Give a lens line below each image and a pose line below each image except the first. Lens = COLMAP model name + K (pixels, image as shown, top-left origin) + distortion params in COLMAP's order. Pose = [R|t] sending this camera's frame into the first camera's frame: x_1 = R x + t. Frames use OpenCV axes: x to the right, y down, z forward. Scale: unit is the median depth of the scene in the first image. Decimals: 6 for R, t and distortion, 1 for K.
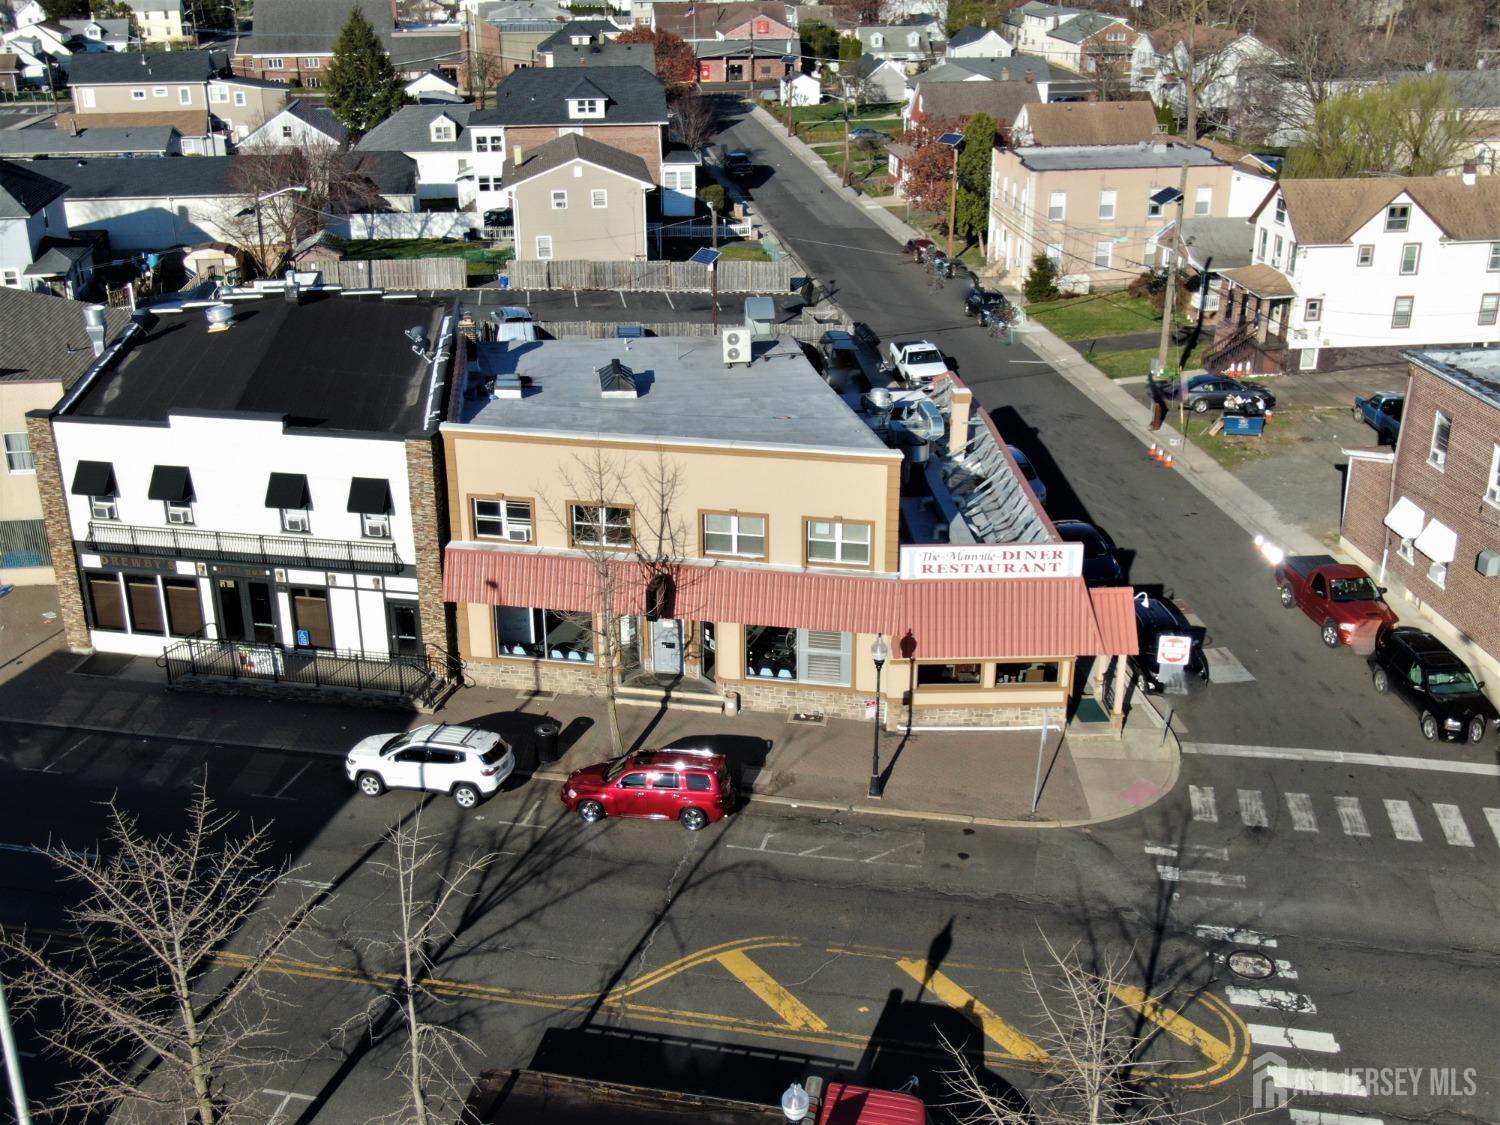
lens RADIAL K [[1634.1, 0, 750.0], [0, 1634.1, 562.5], [0, 0, 1]] dist [0.038545, -0.145899]
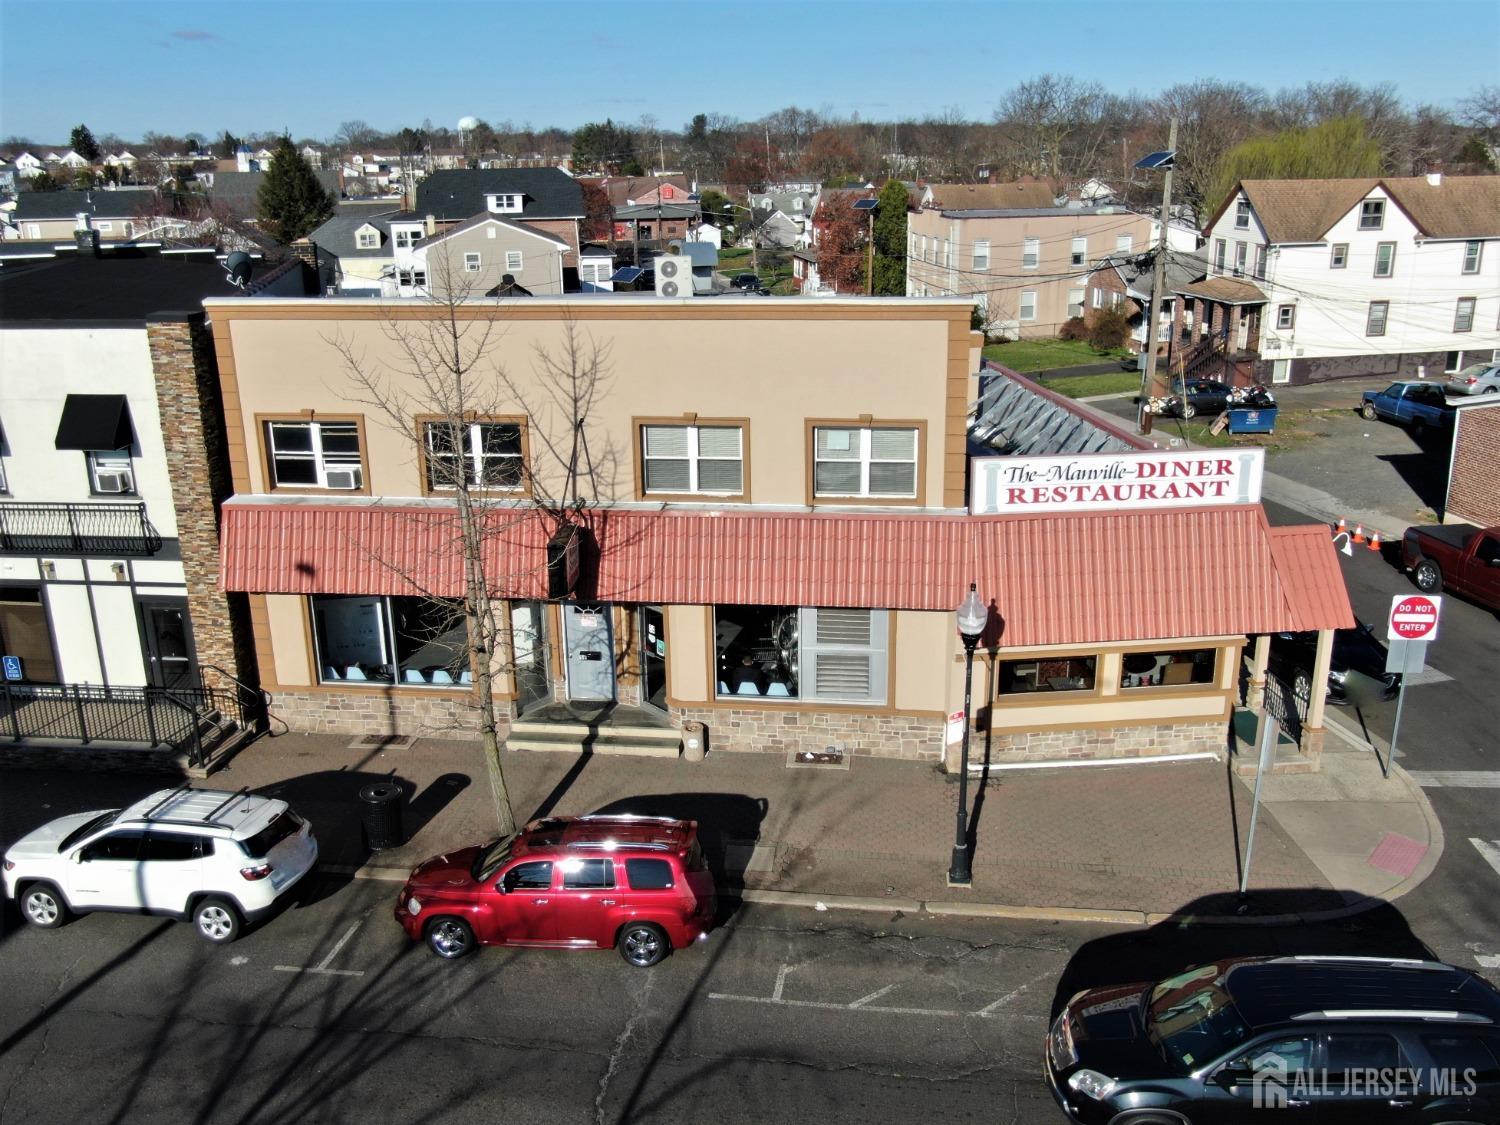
lens RADIAL K [[1313.8, 0, 750.0], [0, 1313.8, 562.5], [0, 0, 1]] dist [-0.005398, 0.011477]
pose [[0.997274, -0.031644, 0.066657, -0.021141], [0.037352, 0.995577, -0.086201, 0.061631], [-0.063635, 0.088456, 0.994045, 0.487048]]
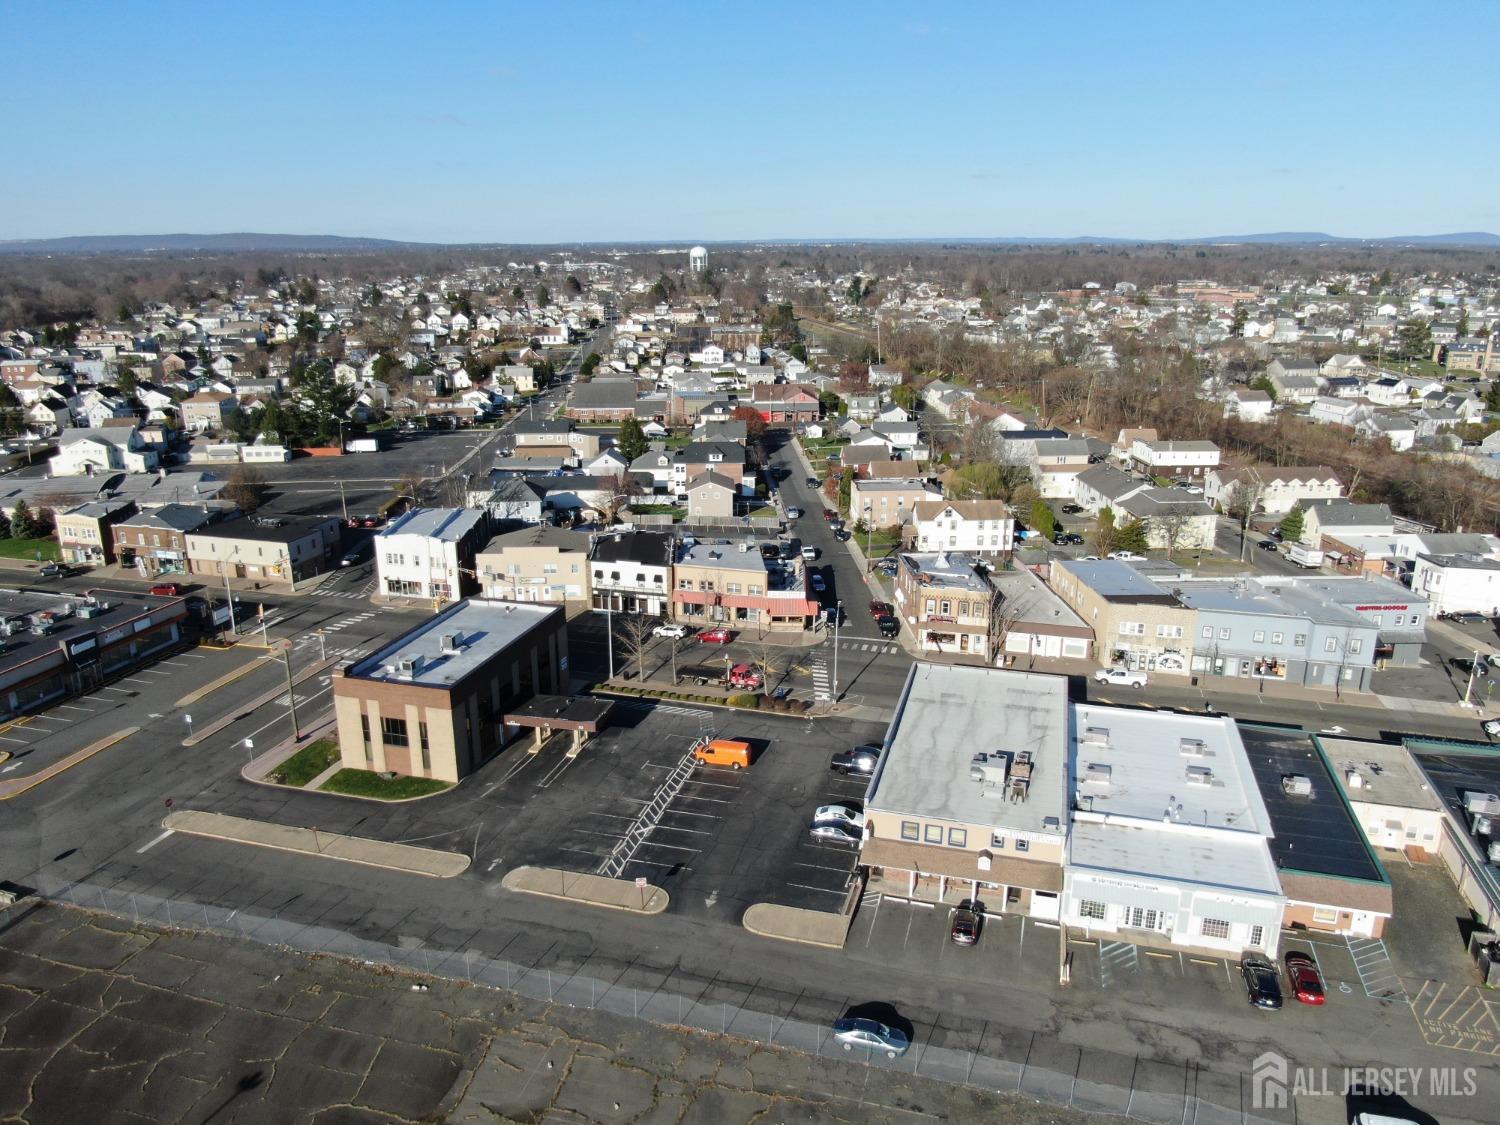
lens RADIAL K [[1082.9, 0, 750.0], [0, 1082.9, 562.5], [0, 0, 1]] dist [-0.026764, 0.025943]
pose [[0.996771, 0.024478, -0.076472, 0.261827], [-0.032391, 0.994049, -0.104004, 0.223259], [0.073471, 0.106145, 0.991633, -2.024752]]
